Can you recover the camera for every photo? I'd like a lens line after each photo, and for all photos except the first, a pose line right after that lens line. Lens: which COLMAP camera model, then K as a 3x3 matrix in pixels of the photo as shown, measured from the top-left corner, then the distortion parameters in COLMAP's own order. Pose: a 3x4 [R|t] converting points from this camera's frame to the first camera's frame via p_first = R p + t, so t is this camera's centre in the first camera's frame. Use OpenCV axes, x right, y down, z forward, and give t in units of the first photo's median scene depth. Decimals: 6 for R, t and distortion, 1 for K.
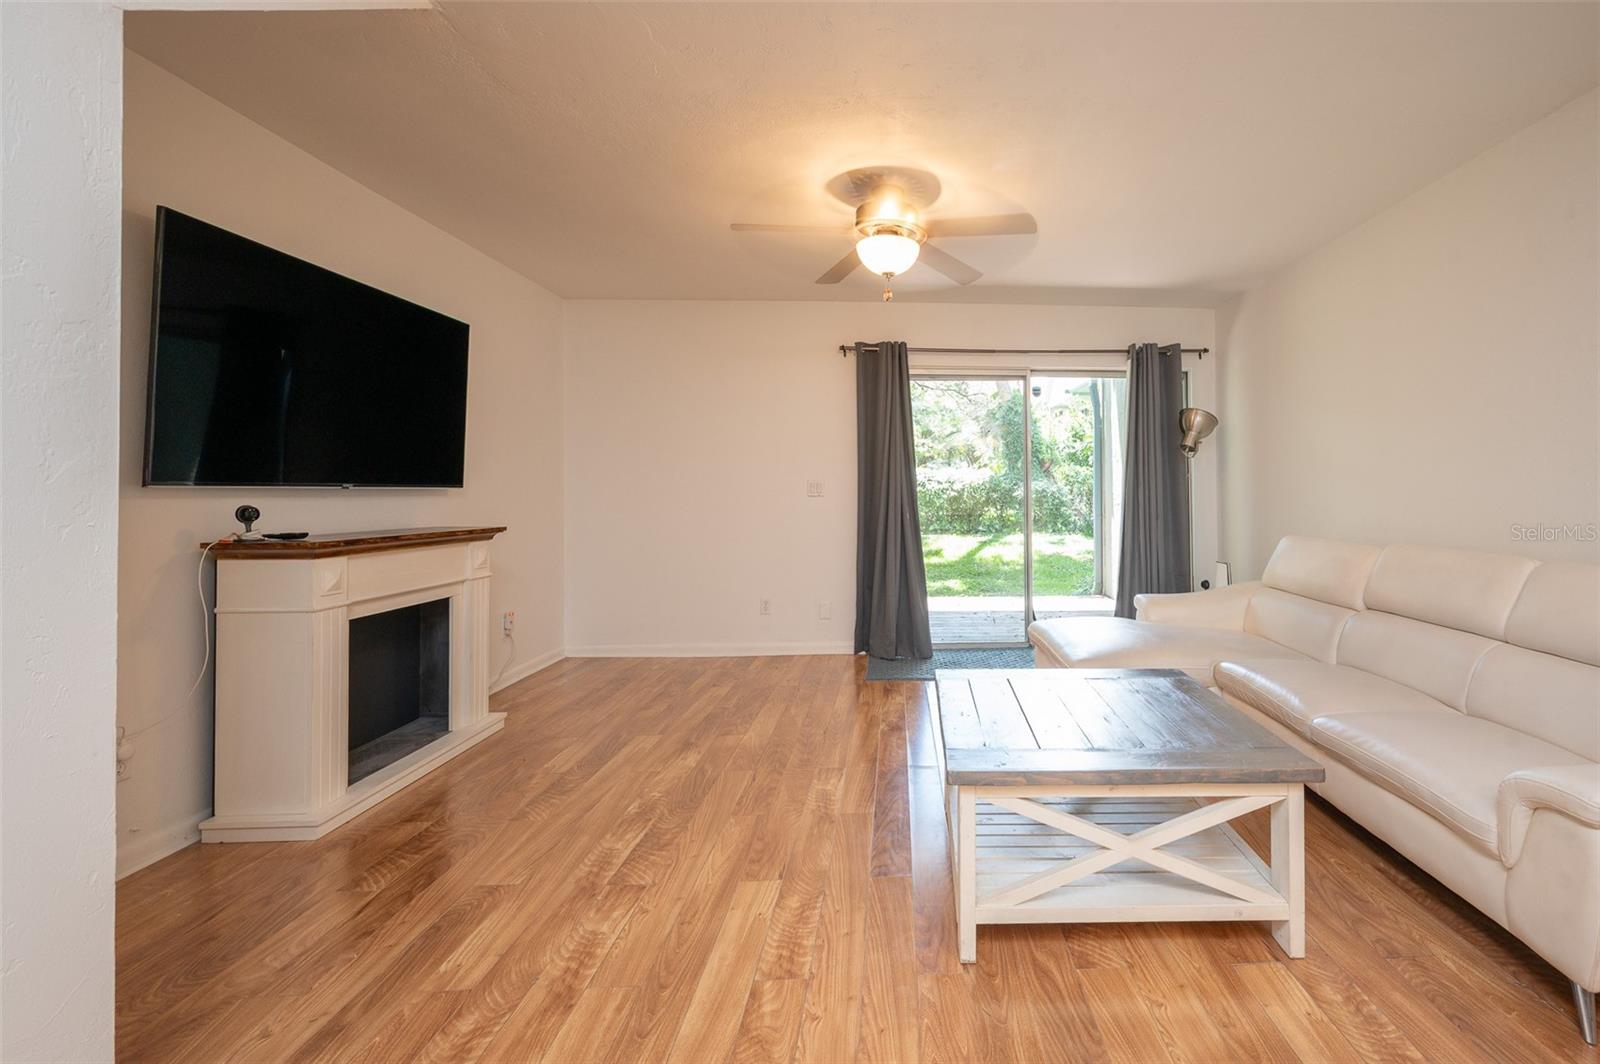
lens RADIAL K [[672.4, 0, 935.5], [0, 672.4, 462.5], [0, 0, 1]] dist [-0.000555, -0.000293]
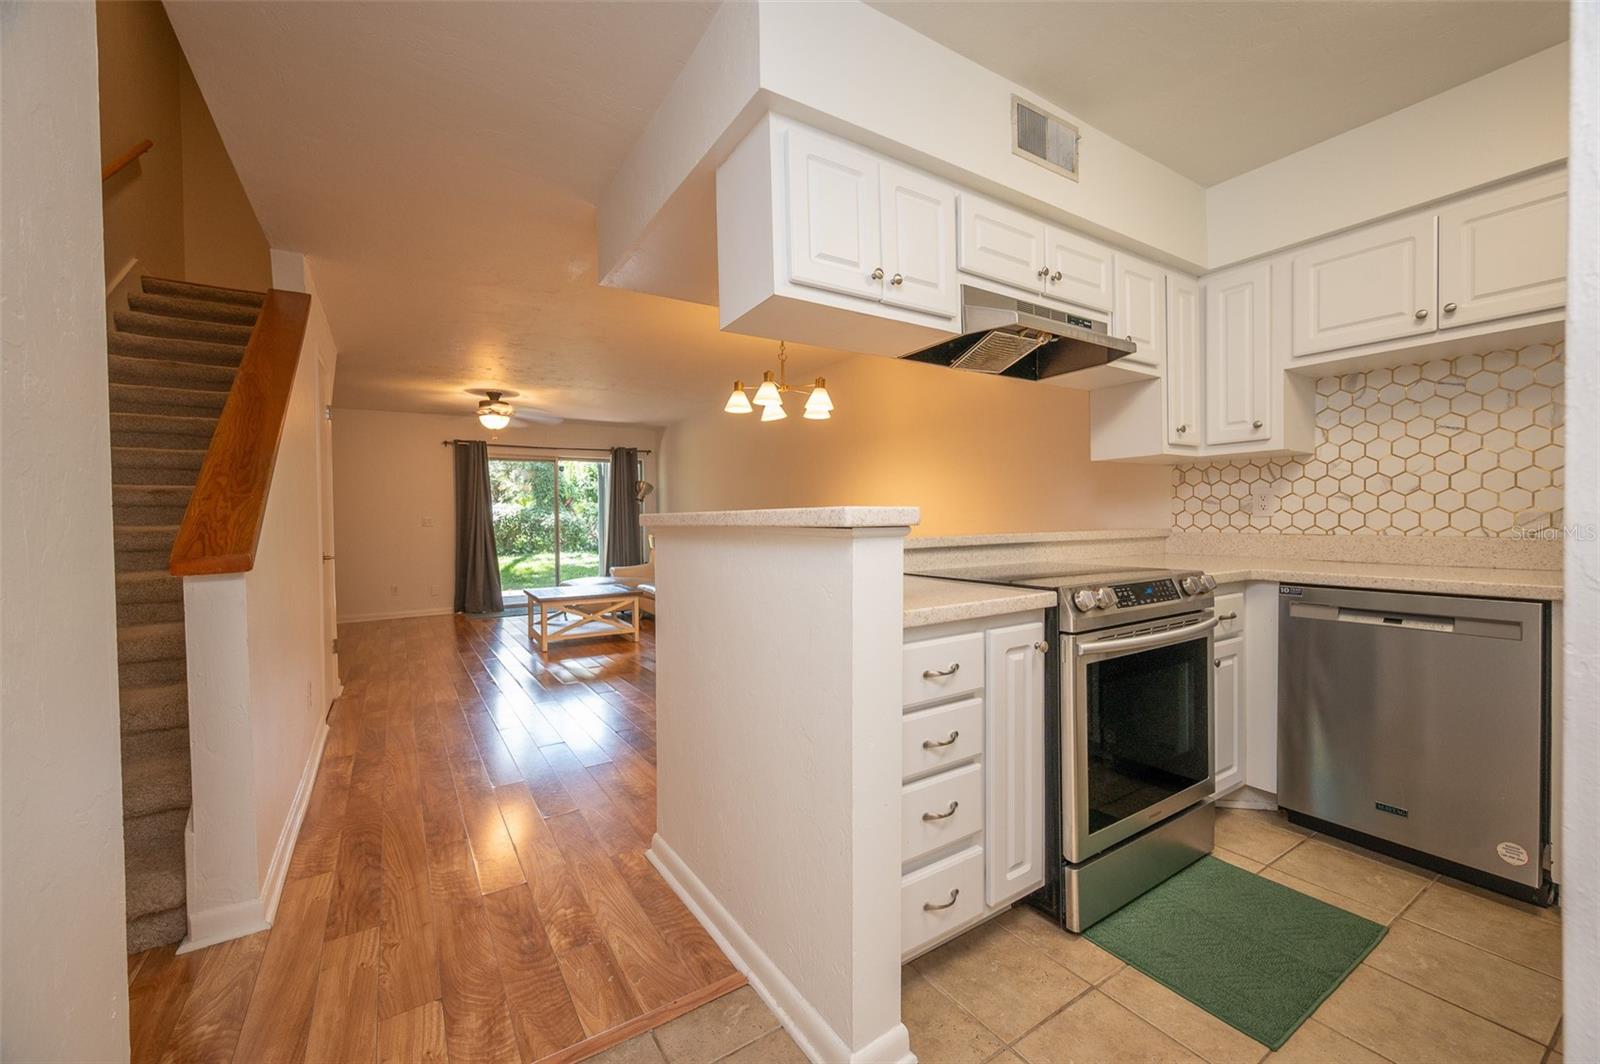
lens RADIAL K [[615.6, 0, 788.7], [0, 615.6, 529.1], [0, 0, 1]] dist [0.001964, 0.000155]
pose [[0.873823, -0.018292, 0.485900, -0.146900], [-0.009349, 0.998475, 0.054402, -0.039660], [-0.486154, -0.052080, 0.872320, -0.898265]]
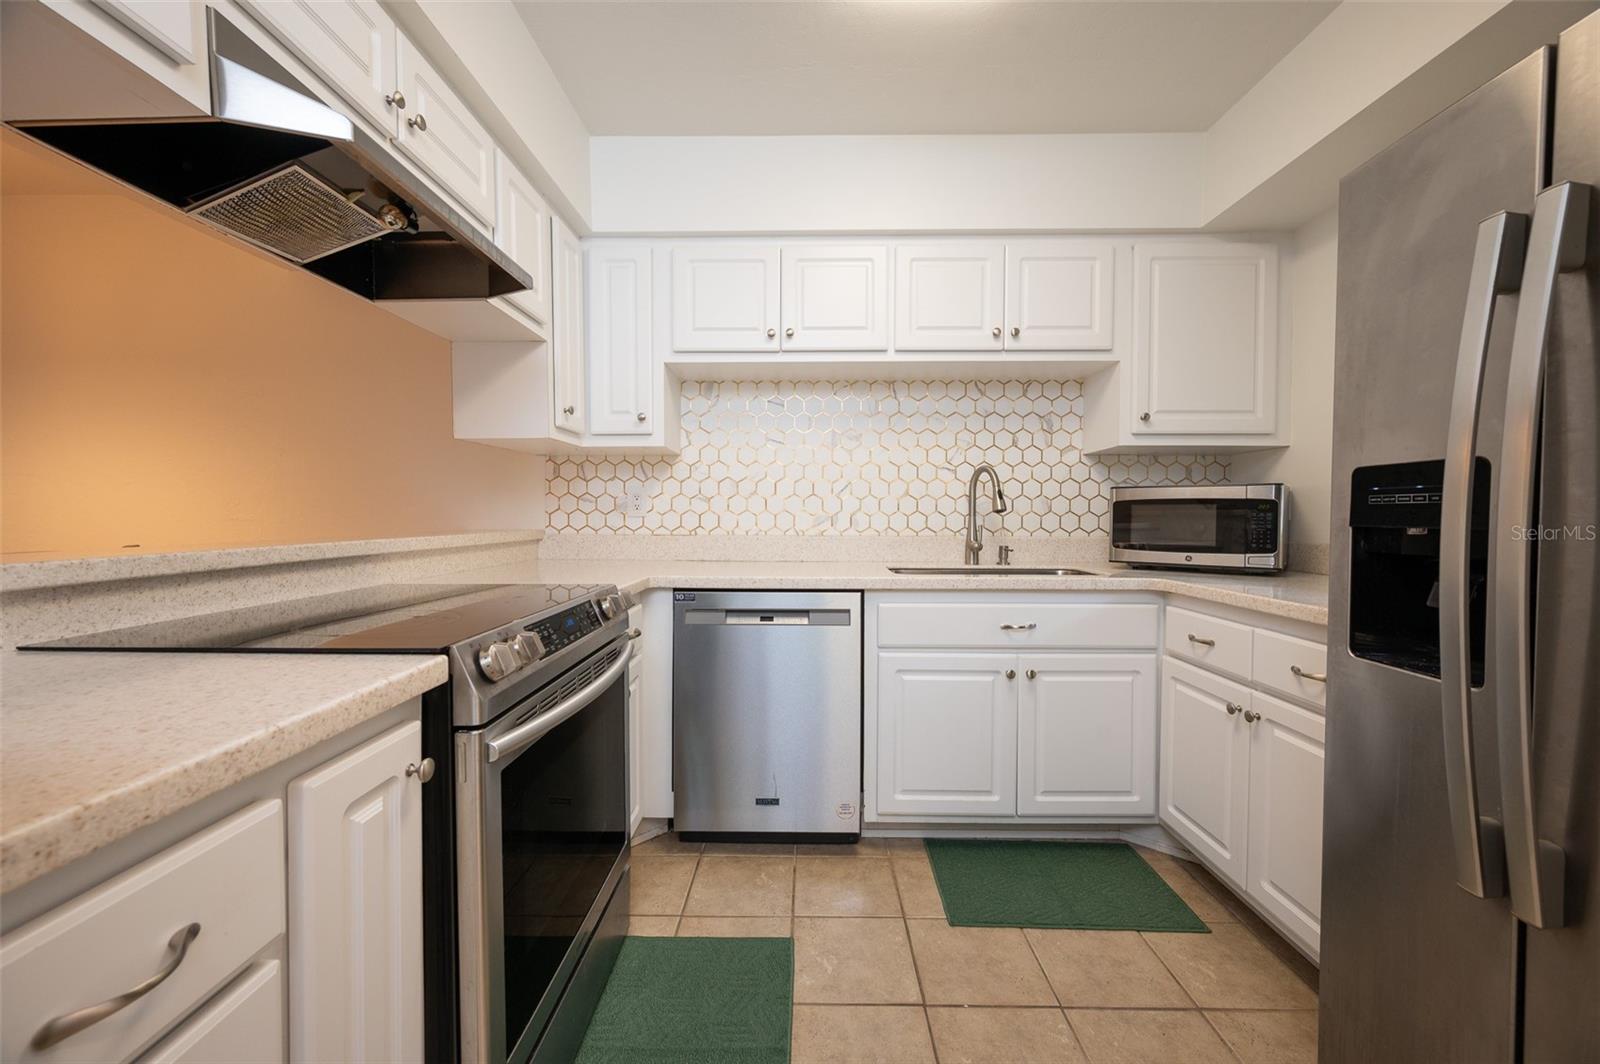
lens RADIAL K [[643.3, 0, 817.9], [0, 643.3, 527.5], [0, 0, 1]] dist [0.000063, -0.000071]
pose [[0.048303, -0.021648, 0.998598, -0.031569], [-0.043924, 0.998752, 0.023776, -0.034804], [-0.997866, -0.045011, 0.047292, -0.786977]]
